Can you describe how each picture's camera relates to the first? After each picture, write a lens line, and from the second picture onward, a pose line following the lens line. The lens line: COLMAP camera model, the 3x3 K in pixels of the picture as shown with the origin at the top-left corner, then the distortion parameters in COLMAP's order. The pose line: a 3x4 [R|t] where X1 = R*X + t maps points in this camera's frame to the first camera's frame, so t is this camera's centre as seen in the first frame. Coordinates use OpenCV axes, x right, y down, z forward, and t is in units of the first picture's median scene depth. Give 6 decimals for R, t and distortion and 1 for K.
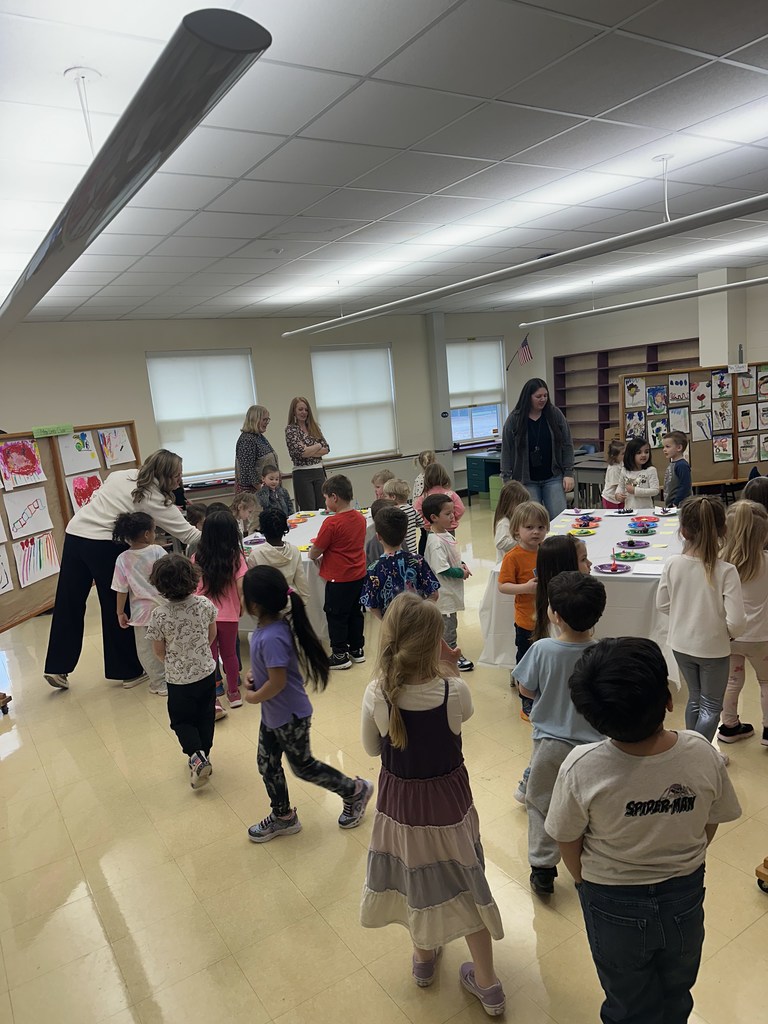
lens RADIAL K [[717.8, 0, 386.9], [0, 717.8, 513.8], [0, 0, 1]] dist [0.054915, -0.040684]
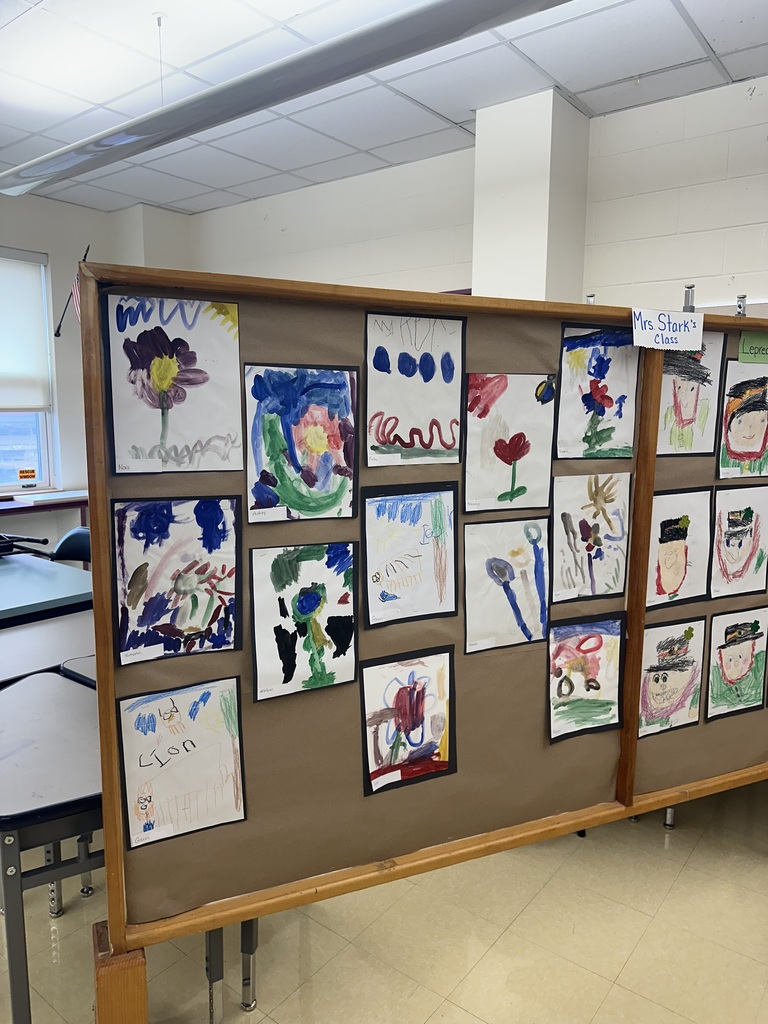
lens RADIAL K [[717.8, 0, 382.4], [0, 717.8, 520.5], [0, 0, 1]] dist [0.054915, -0.040684]
pose [[0.946072, 0.046808, 0.320557, 0.331951], [-0.041391, 0.998862, -0.023697, -0.132916], [-0.321301, 0.009151, 0.946933, 0.814238]]
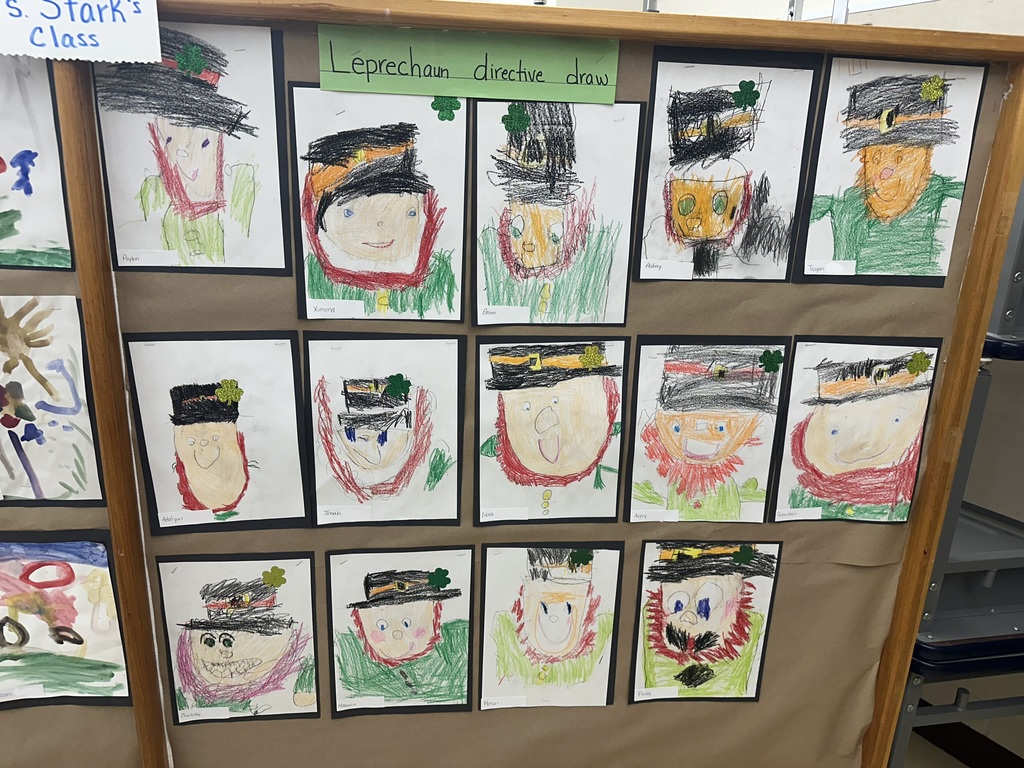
lens RADIAL K [[717.8, 0, 506.5], [0, 717.8, 380.8], [0, 0, 1]] dist [0.054915, -0.040684]
pose [[0.992368, 0.123313, 0.000084, 0.551046], [-0.122192, 0.983258, 0.135177, -0.167993], [0.016586, -0.134156, 0.990821, 0.877364]]
